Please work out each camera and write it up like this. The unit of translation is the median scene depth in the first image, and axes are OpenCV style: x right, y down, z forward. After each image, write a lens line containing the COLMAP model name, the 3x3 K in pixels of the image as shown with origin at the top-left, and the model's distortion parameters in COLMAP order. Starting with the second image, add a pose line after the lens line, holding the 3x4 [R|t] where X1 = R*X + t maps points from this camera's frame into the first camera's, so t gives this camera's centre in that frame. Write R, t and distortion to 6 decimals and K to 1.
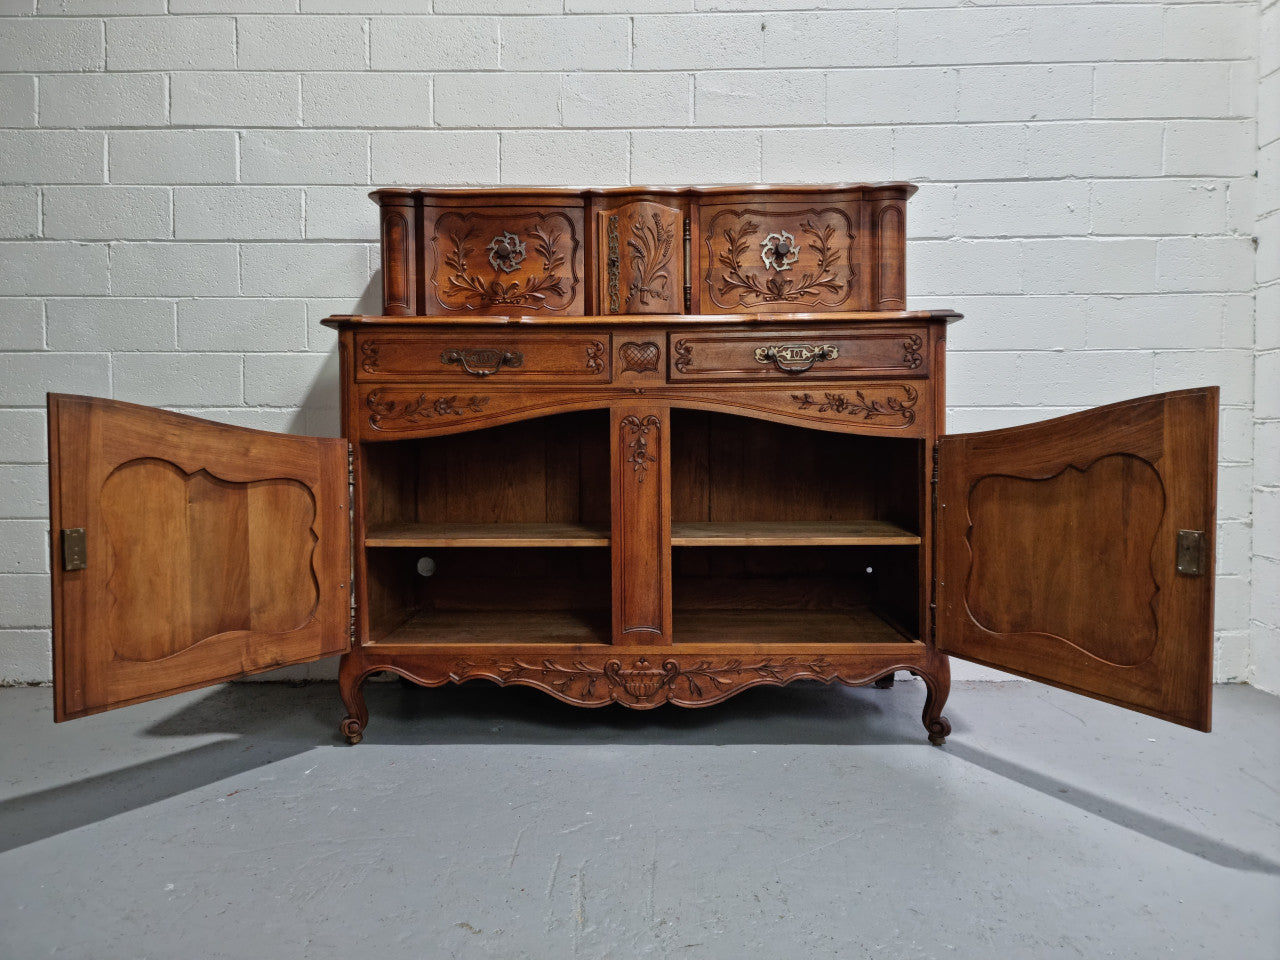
lens RADIAL K [[889.8, 0, 644.0], [0, 889.8, 460.5], [0, 0, 1]] dist [0.082702, -0.074677]
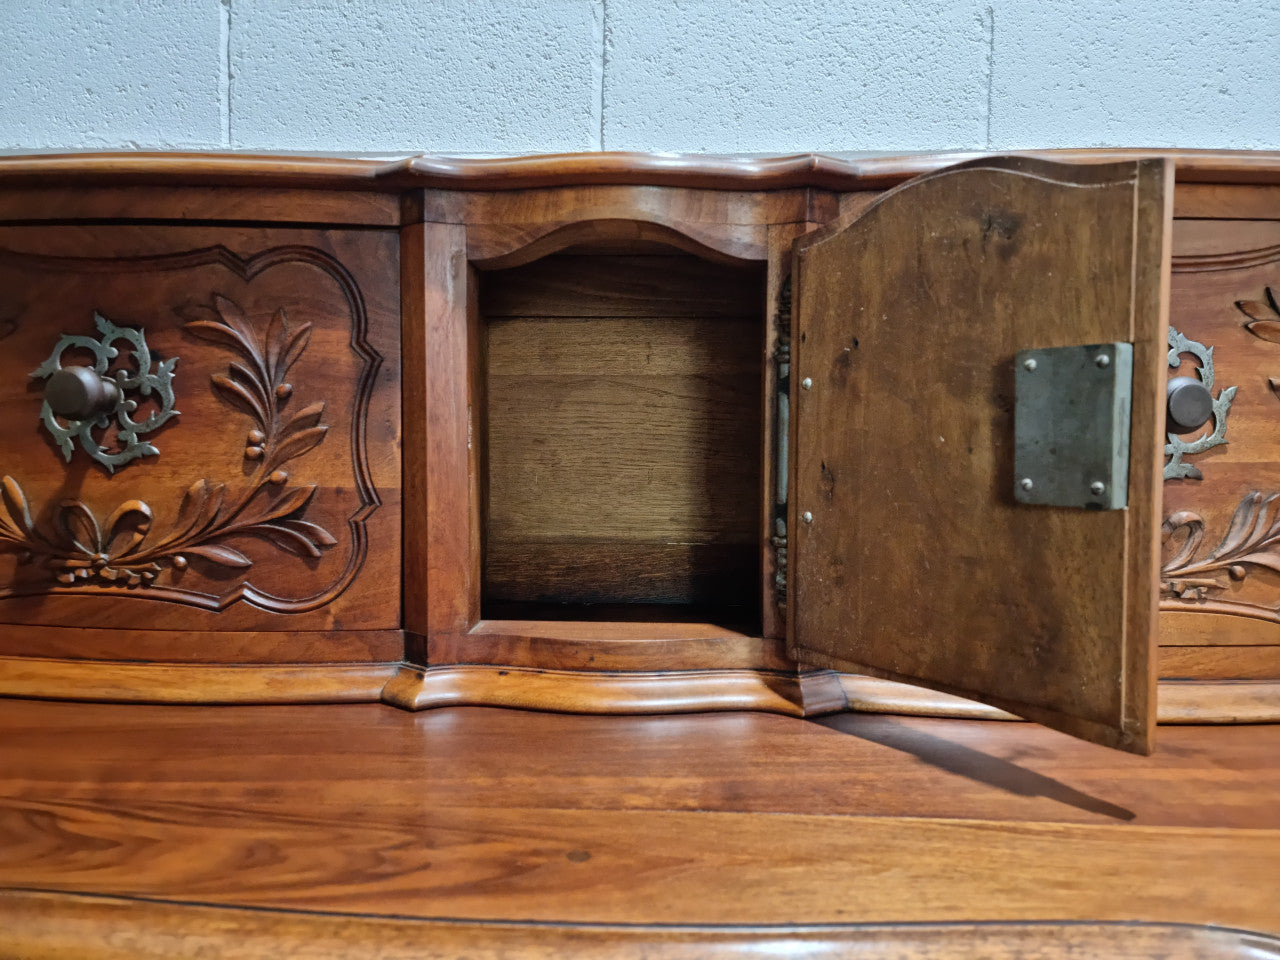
lens RADIAL K [[889.8, 0, 646.8], [0, 889.8, 470.3], [0, 0, 1]] dist [0.082702, -0.074677]
pose [[0.999615, 0.015290, -0.023156, 0.013681], [-0.014823, 0.999686, 0.020200, -0.221738], [0.023458, -0.019849, 0.999528, 0.747423]]
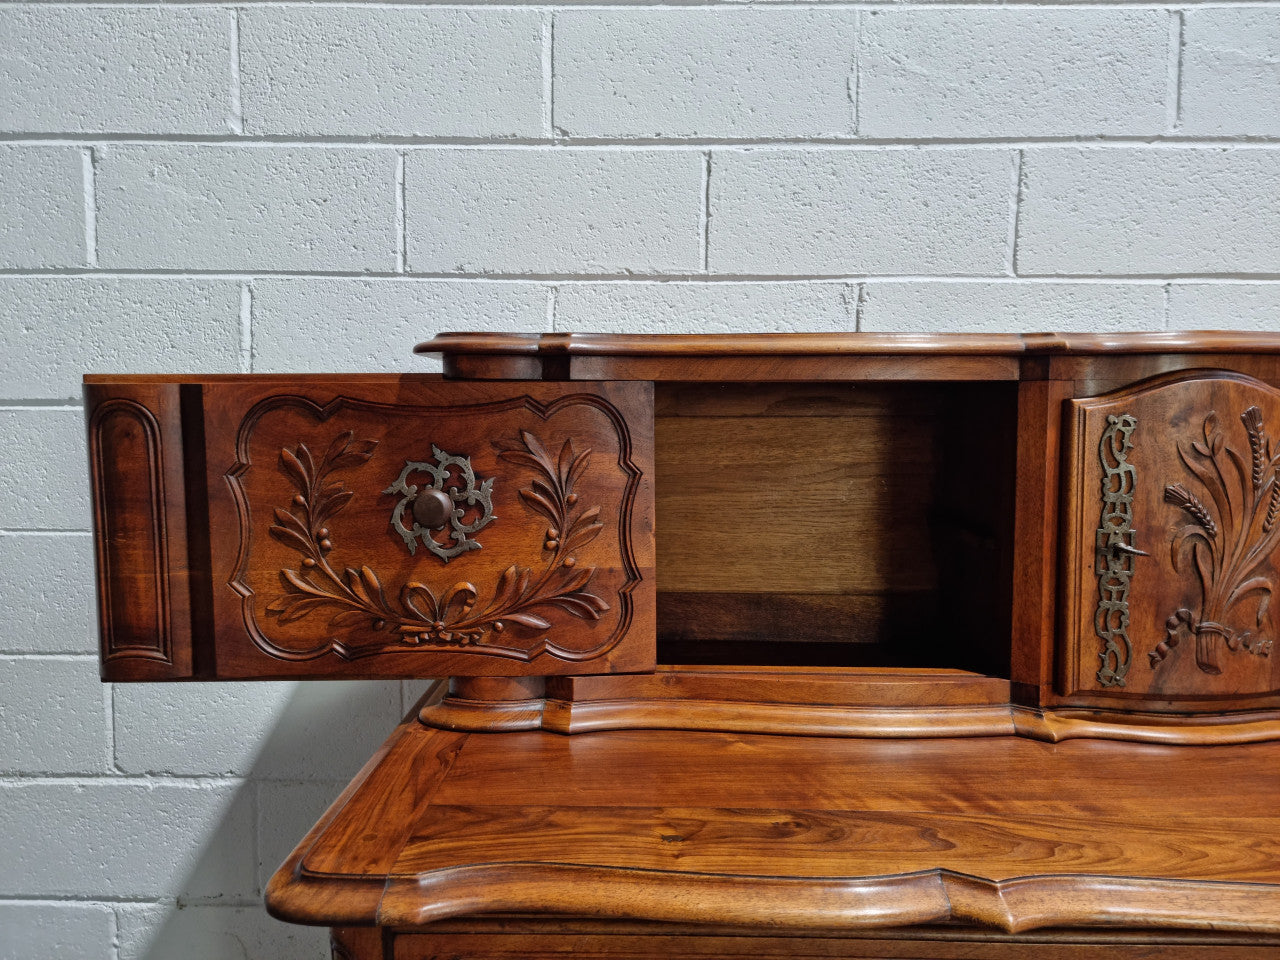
lens RADIAL K [[889.8, 0, 641.7], [0, 889.8, 479.7], [0, 0, 1]] dist [0.082702, -0.074677]
pose [[0.999948, 0.006604, 0.007816, -0.222634], [-0.006998, 0.998648, 0.051518, -0.266502], [-0.007465, -0.051570, 0.998641, 0.654888]]
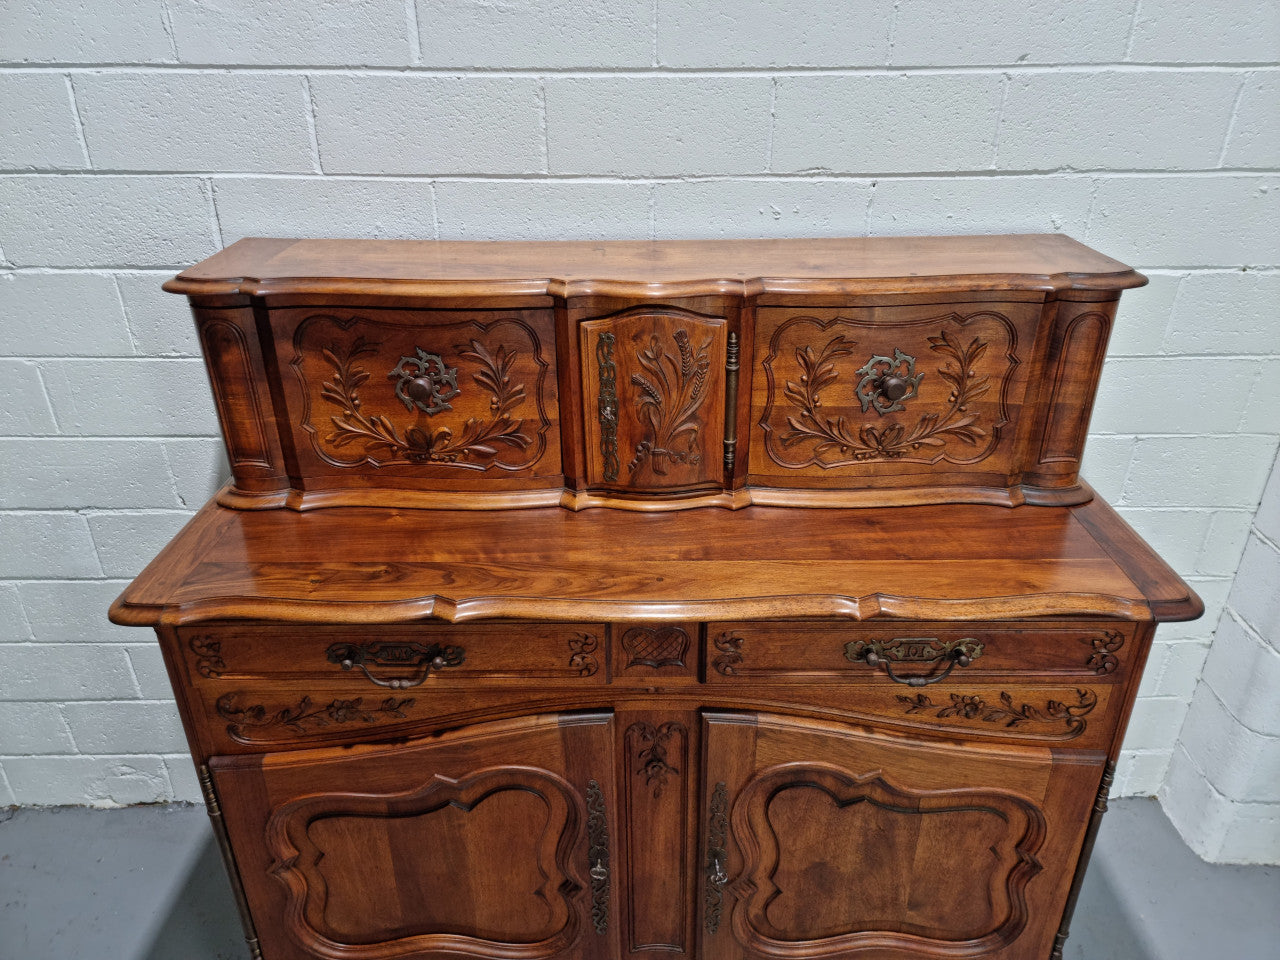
lens RADIAL K [[889.8, 0, 650.3], [0, 889.8, 464.9], [0, 0, 1]] dist [0.082702, -0.074677]
pose [[0.999705, -0.007065, 0.023235, -0.020049], [-0.003519, 0.904513, 0.426432, -0.442659], [-0.024029, -0.426388, 0.904221, 0.450458]]
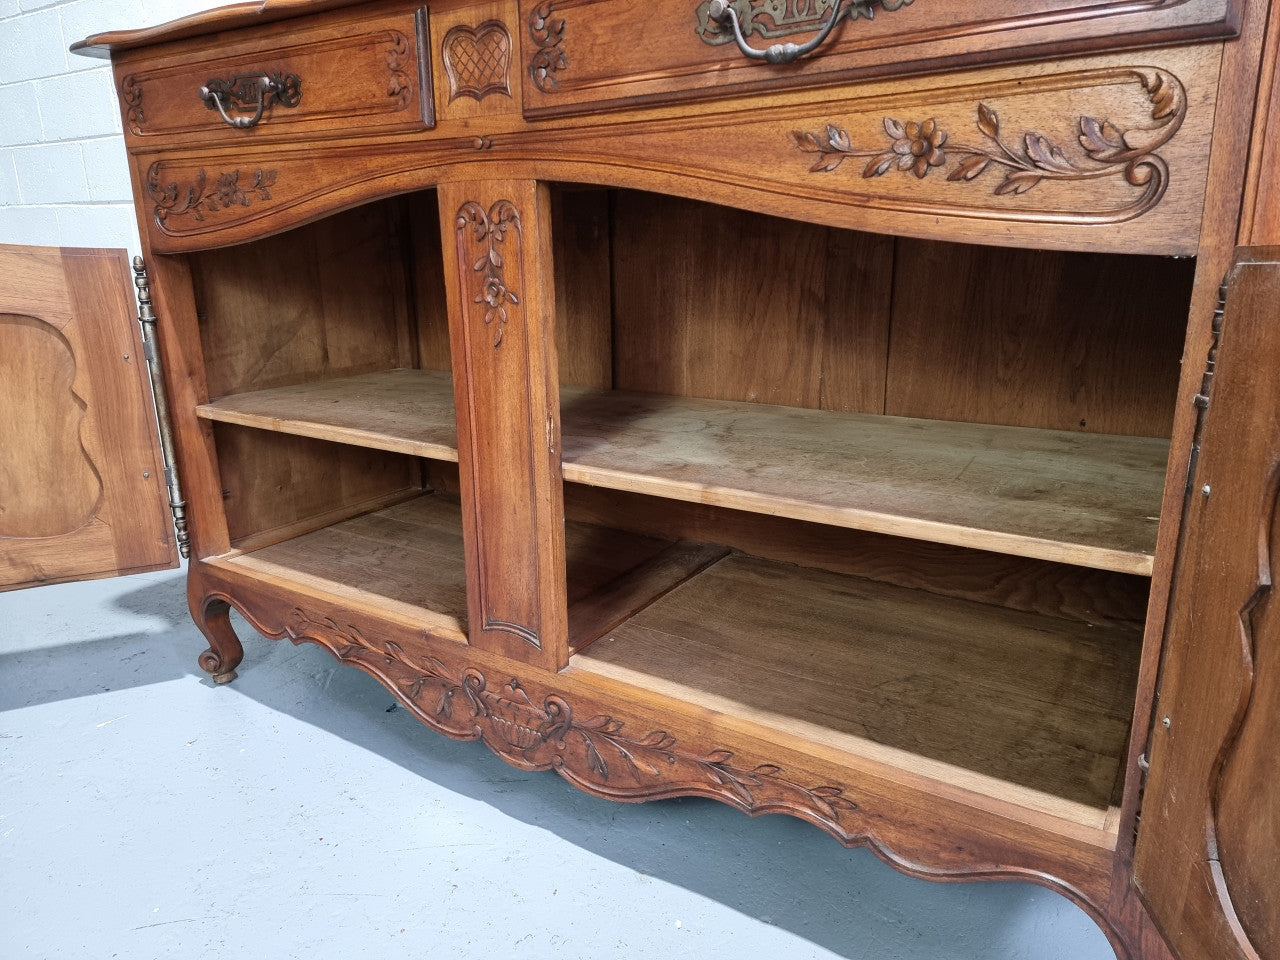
lens RADIAL K [[889.8, 0, 641.4], [0, 889.8, 470.1], [0, 0, 1]] dist [0.082702, -0.074677]
pose [[0.846274, 0.130597, -0.516493, 0.289706], [0.000156, 0.969427, 0.245379, -0.026749], [0.532749, -0.207738, 0.820380, 0.572814]]
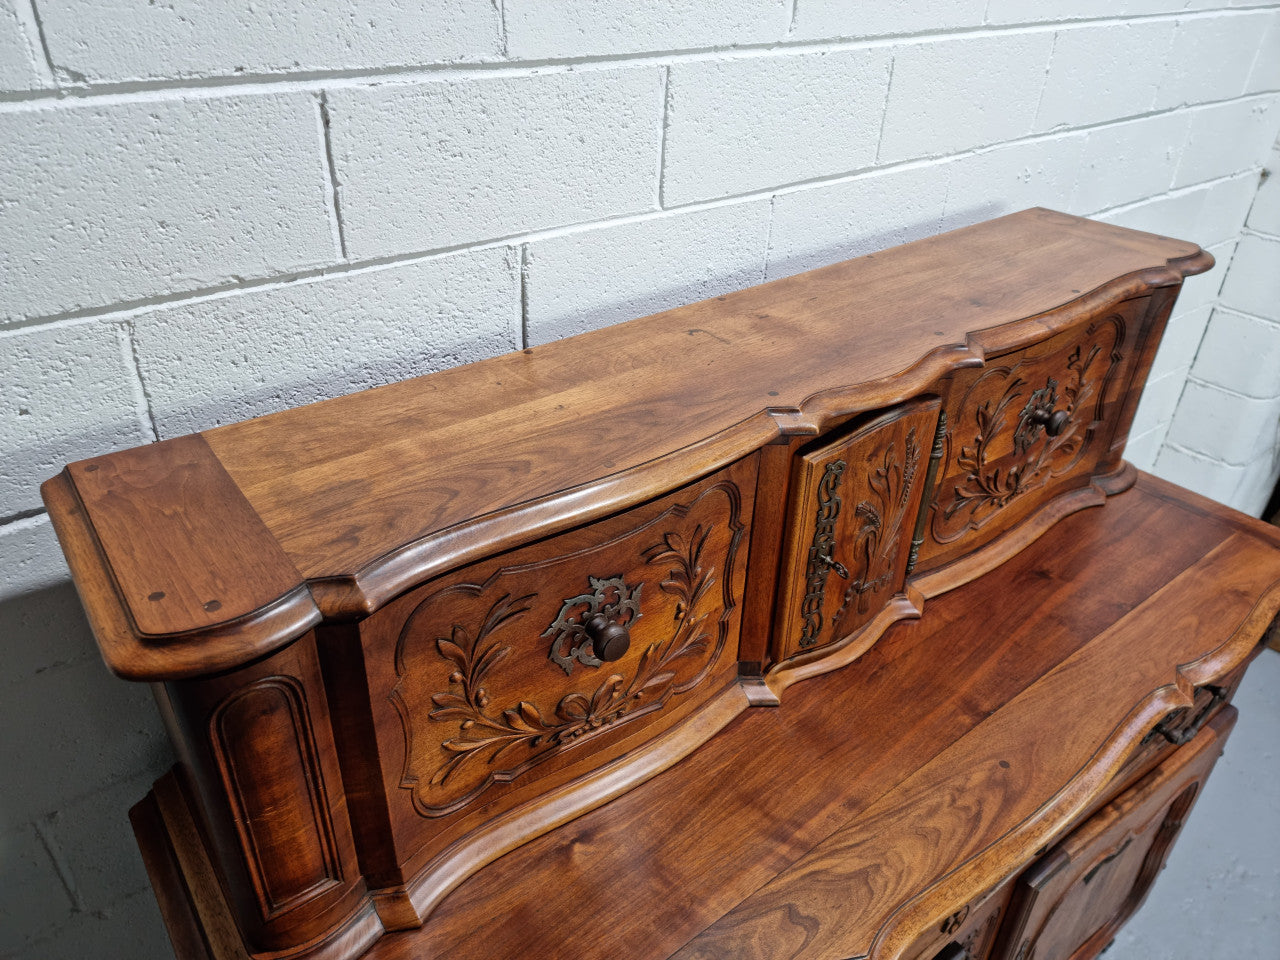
lens RADIAL K [[889.8, 0, 625.1], [0, 889.8, 472.2], [0, 0, 1]] dist [0.082702, -0.074677]
pose [[0.786491, -0.304101, 0.537545, -0.318583], [-0.007745, 0.865450, 0.500936, -0.465855], [-0.617553, -0.398145, 0.678313, 0.795233]]
